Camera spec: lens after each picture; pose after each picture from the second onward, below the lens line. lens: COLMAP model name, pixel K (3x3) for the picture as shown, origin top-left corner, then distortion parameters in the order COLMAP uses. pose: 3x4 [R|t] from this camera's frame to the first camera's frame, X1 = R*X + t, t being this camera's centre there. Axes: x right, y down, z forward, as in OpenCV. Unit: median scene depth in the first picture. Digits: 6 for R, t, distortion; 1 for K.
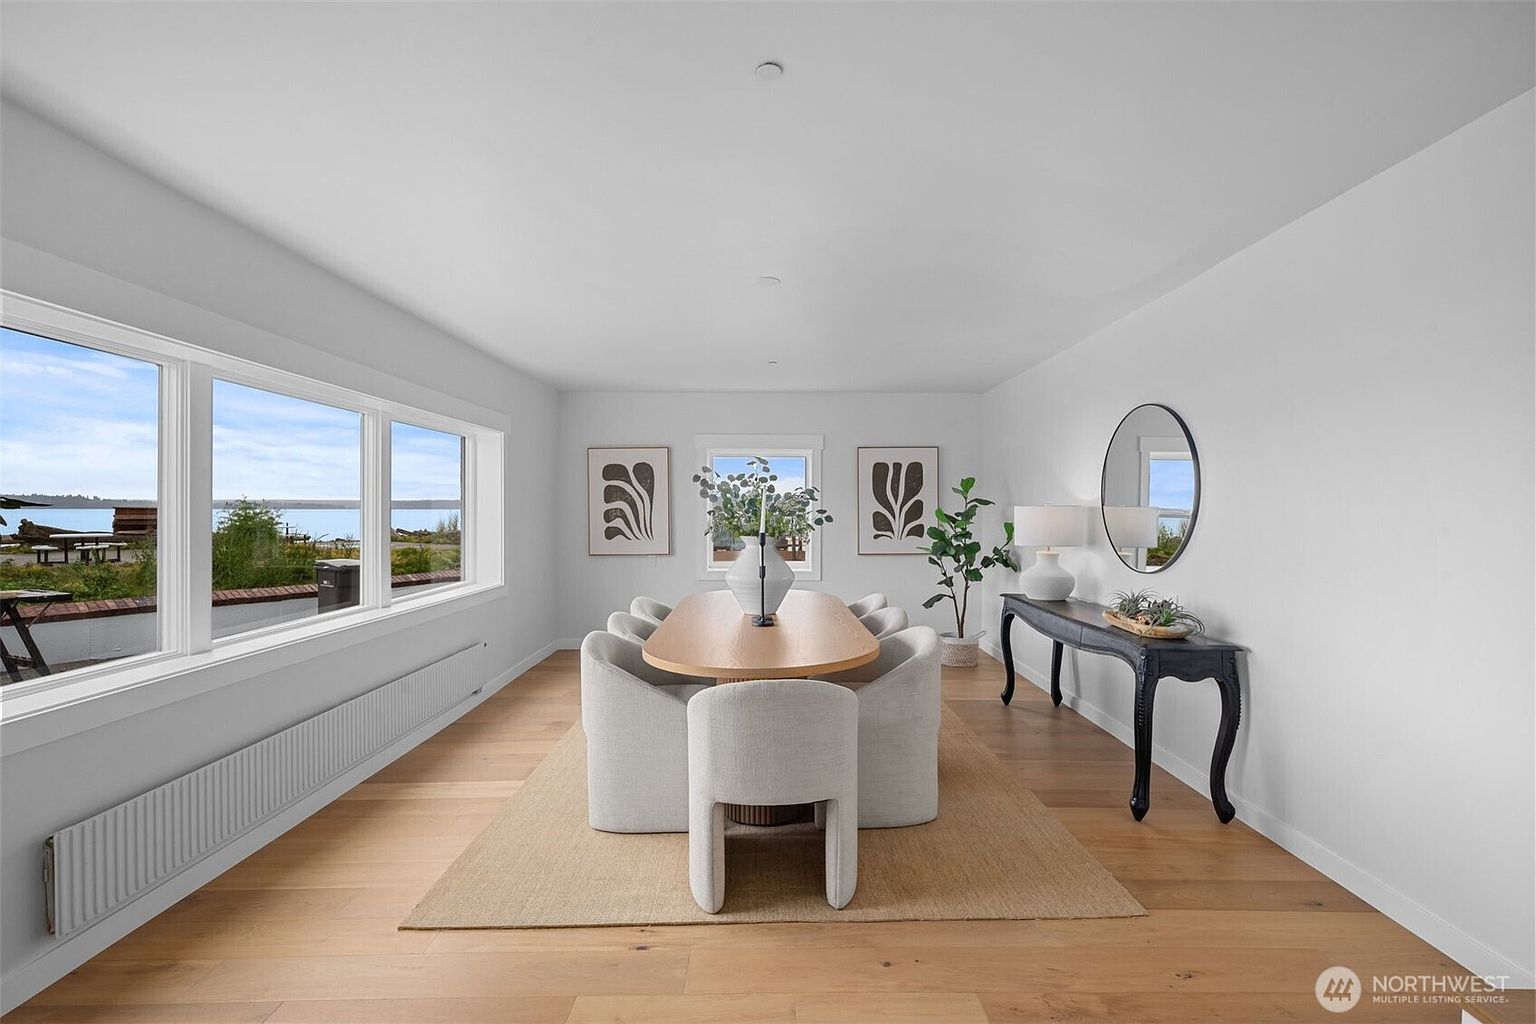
lens RADIAL K [[676.4, 0, 771.8], [0, 676.4, 512.7], [0, 0, 1]] dist [0.004403, -0.002084]
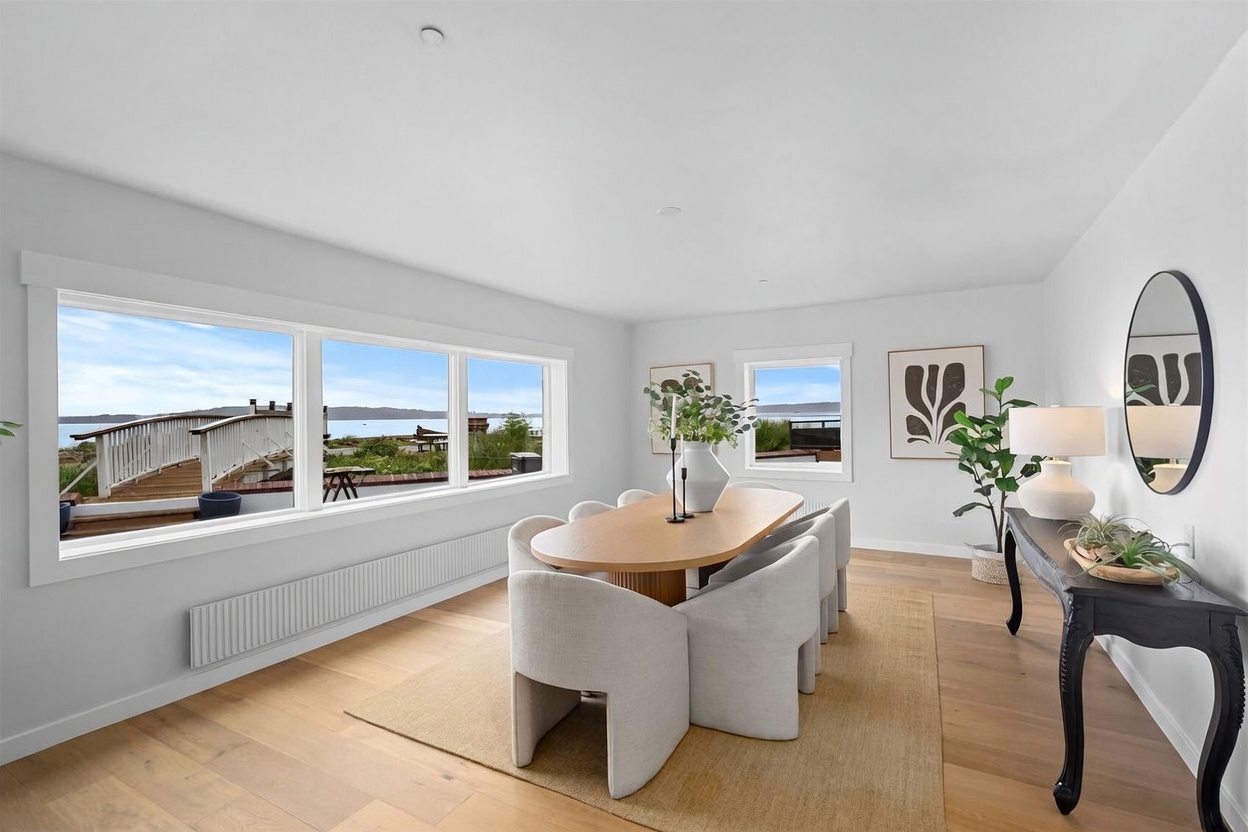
lens RADIAL K [[549.6, 0, 622.1], [0, 549.6, 417.5], [0, 0, 1]] dist [0.004403, -0.002084]
pose [[0.870950, -0.012168, -0.491221, 0.207202], [0.012247, 0.999920, -0.003054, -0.001464], [0.491219, -0.003356, 0.871030, 0.101956]]
